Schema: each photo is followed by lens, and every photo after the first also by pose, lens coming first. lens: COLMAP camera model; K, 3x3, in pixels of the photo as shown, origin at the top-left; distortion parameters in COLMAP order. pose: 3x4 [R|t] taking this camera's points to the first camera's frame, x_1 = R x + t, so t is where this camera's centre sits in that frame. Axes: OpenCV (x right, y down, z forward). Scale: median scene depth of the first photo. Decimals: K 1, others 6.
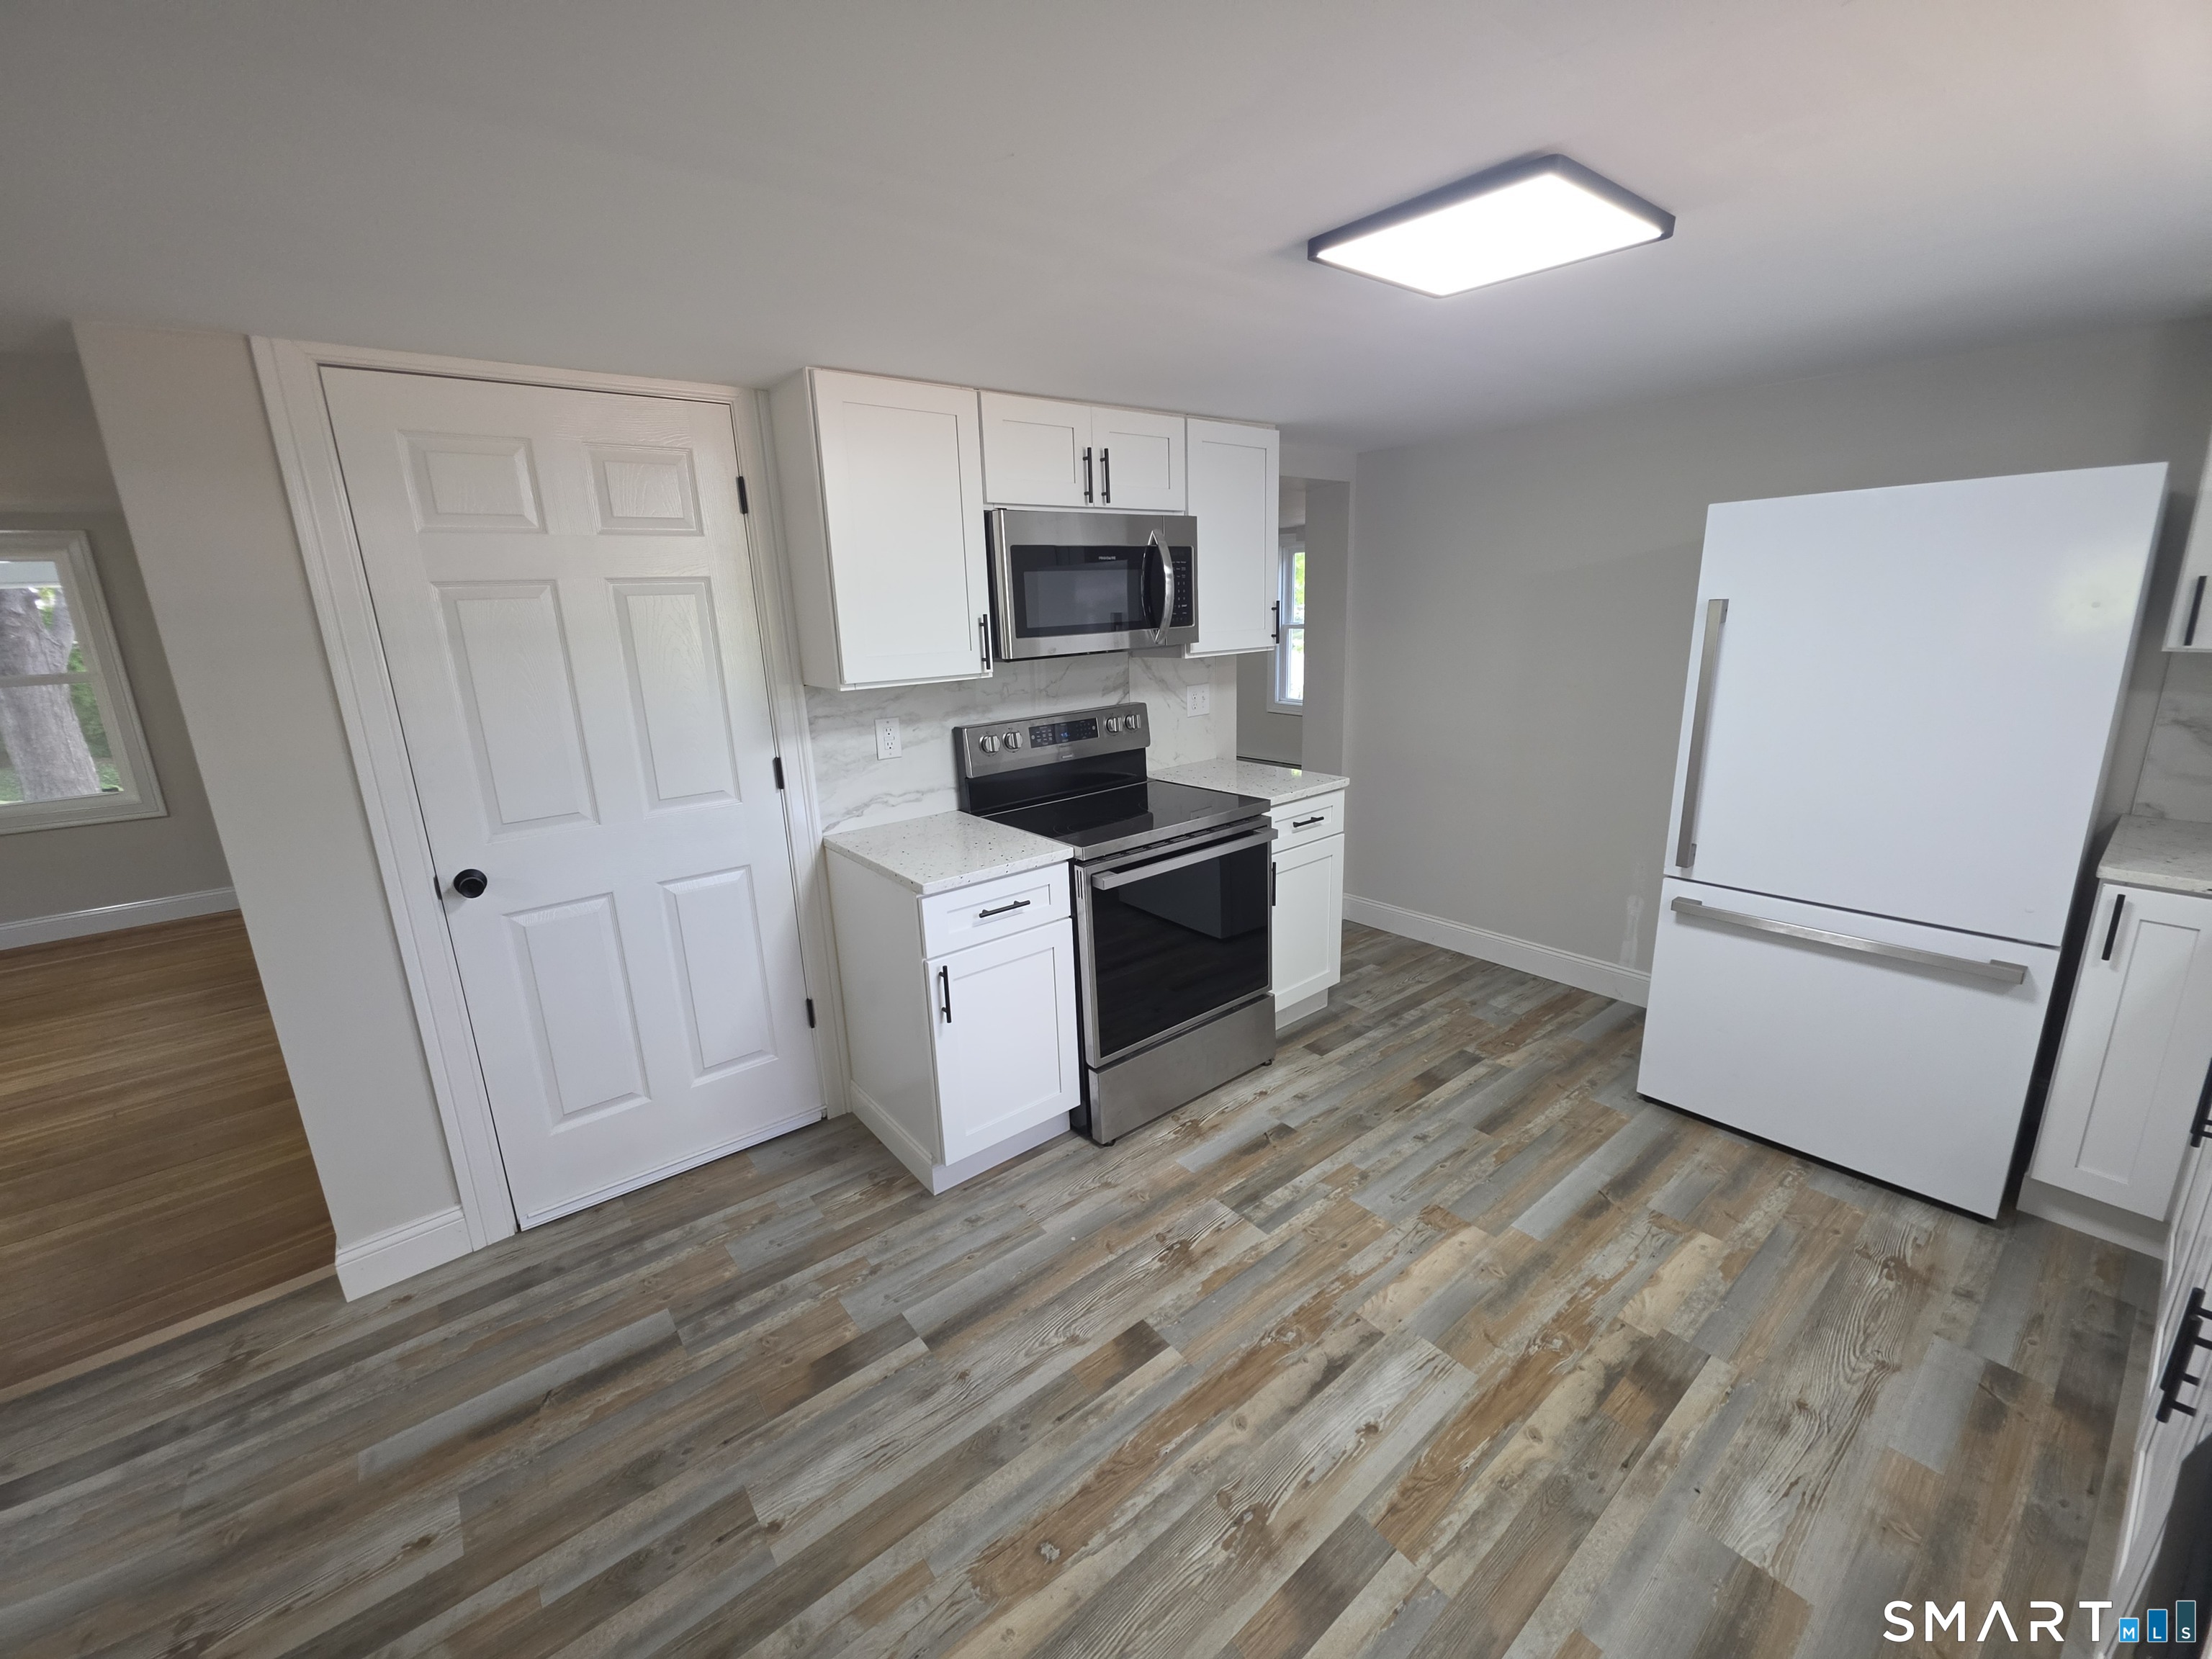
lens RADIAL K [[886.7, 0, 1086.3], [0, 886.7, 820.3], [0, 0, 1]] dist [0.003661, -0.001788]
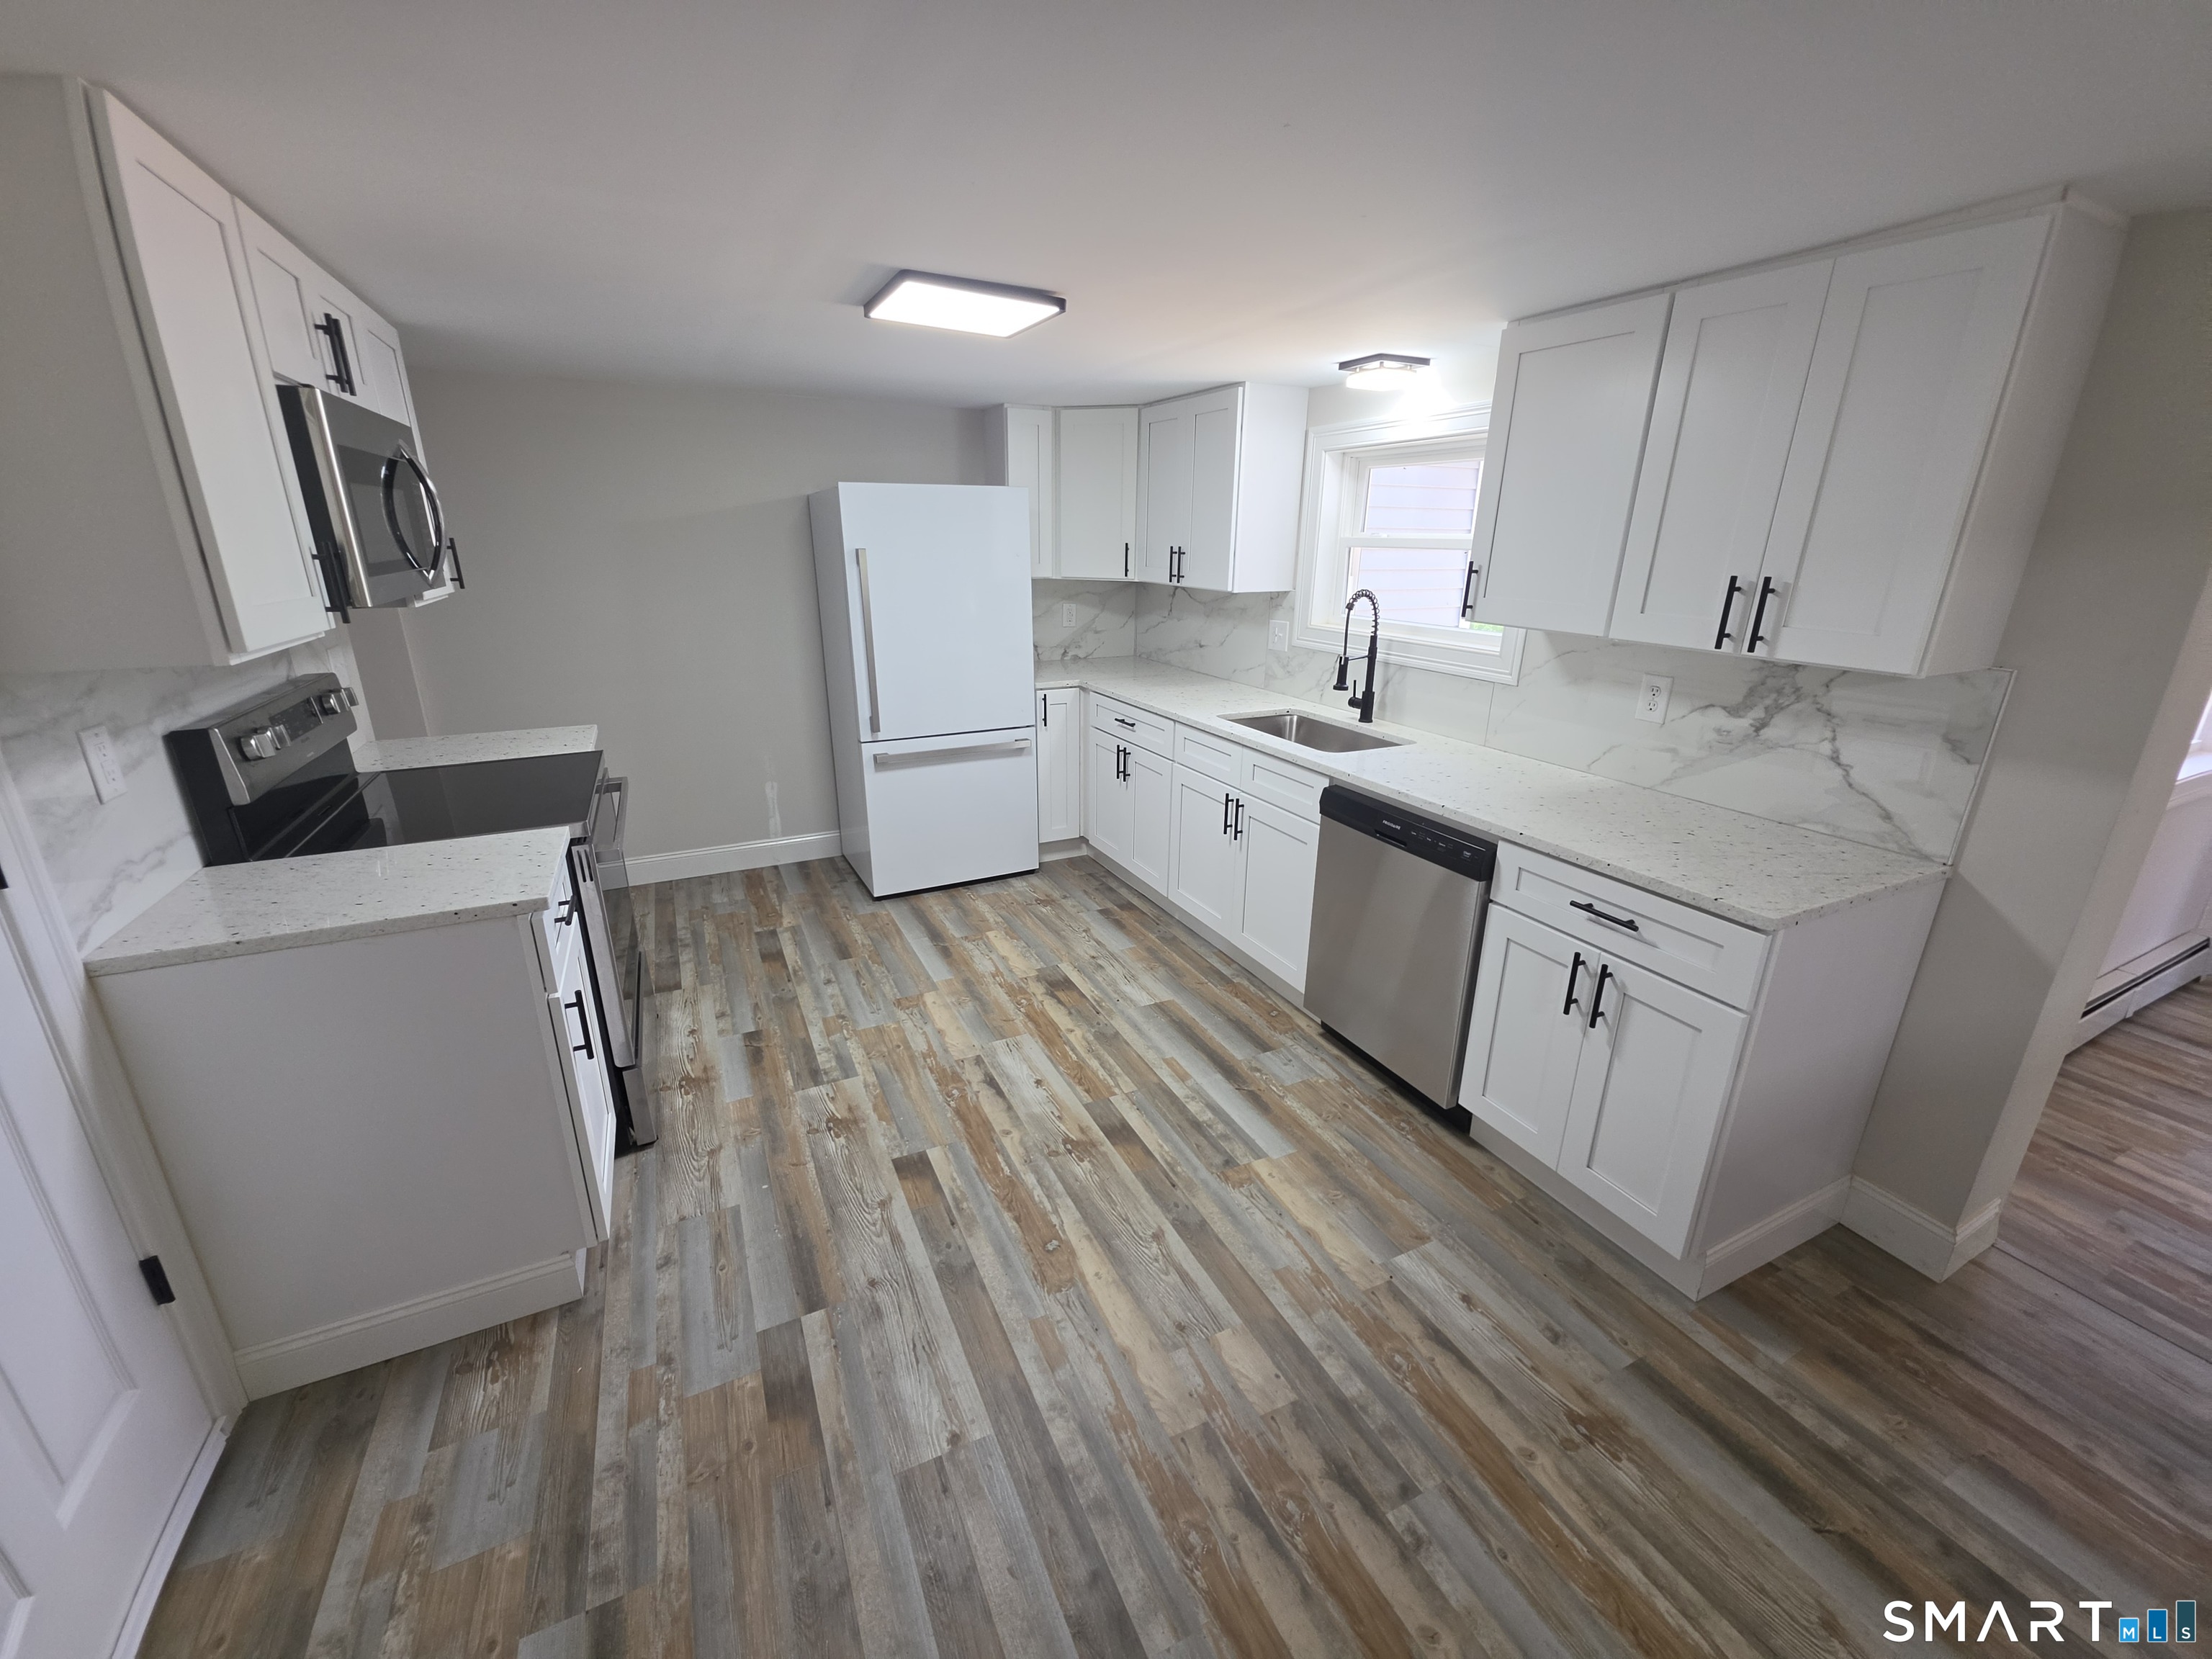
lens RADIAL K [[886.7, 0, 1104.5], [0, 886.7, 826.2], [0, 0, 1]] dist [0.003661, -0.001788]
pose [[0.204605, -0.267047, 0.941713, -0.877620], [0.220988, 0.949829, 0.221335, -0.054518], [-0.953573, 0.162821, 0.253354, 0.366646]]
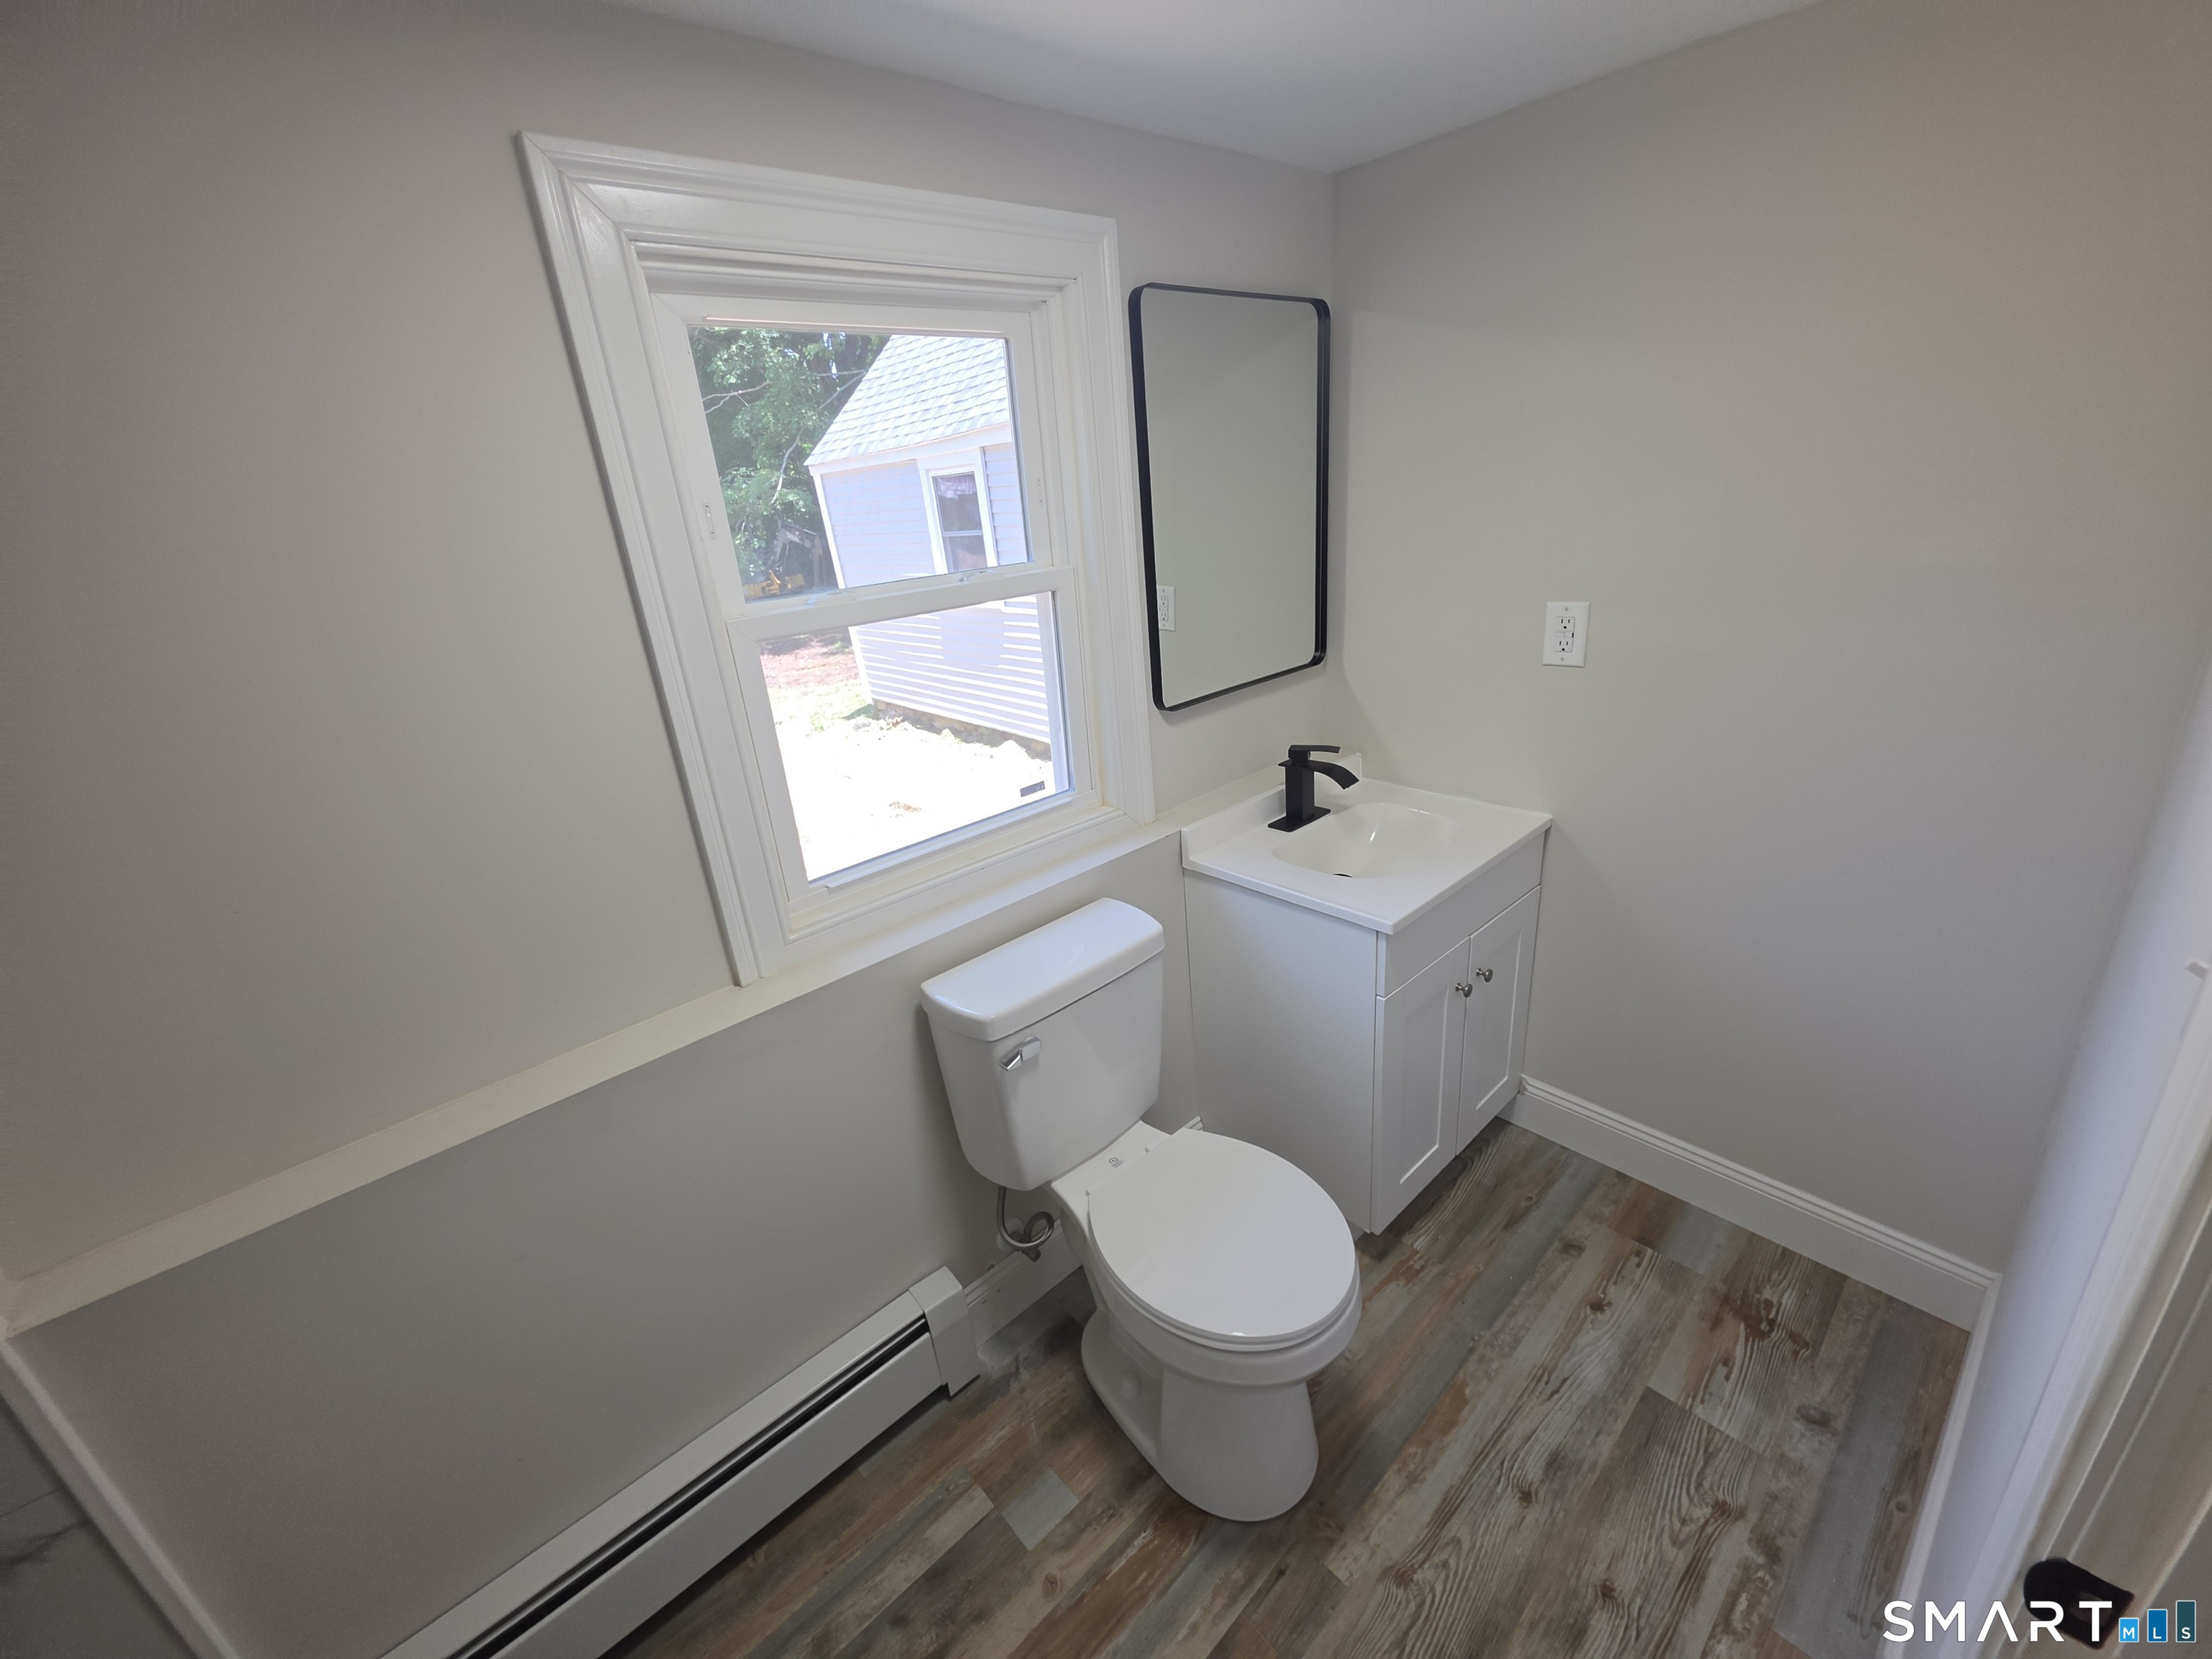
lens RADIAL K [[886.7, 0, 1104.8], [0, 886.7, 820.0], [0, 0, 1]] dist [0.003661, -0.001788]
pose [[-0.990235, 0.137579, -0.022496, 0.142881], [0.099602, 0.811132, 0.576320, -0.285987], [0.097537, 0.568451, -0.816915, 1.188088]]
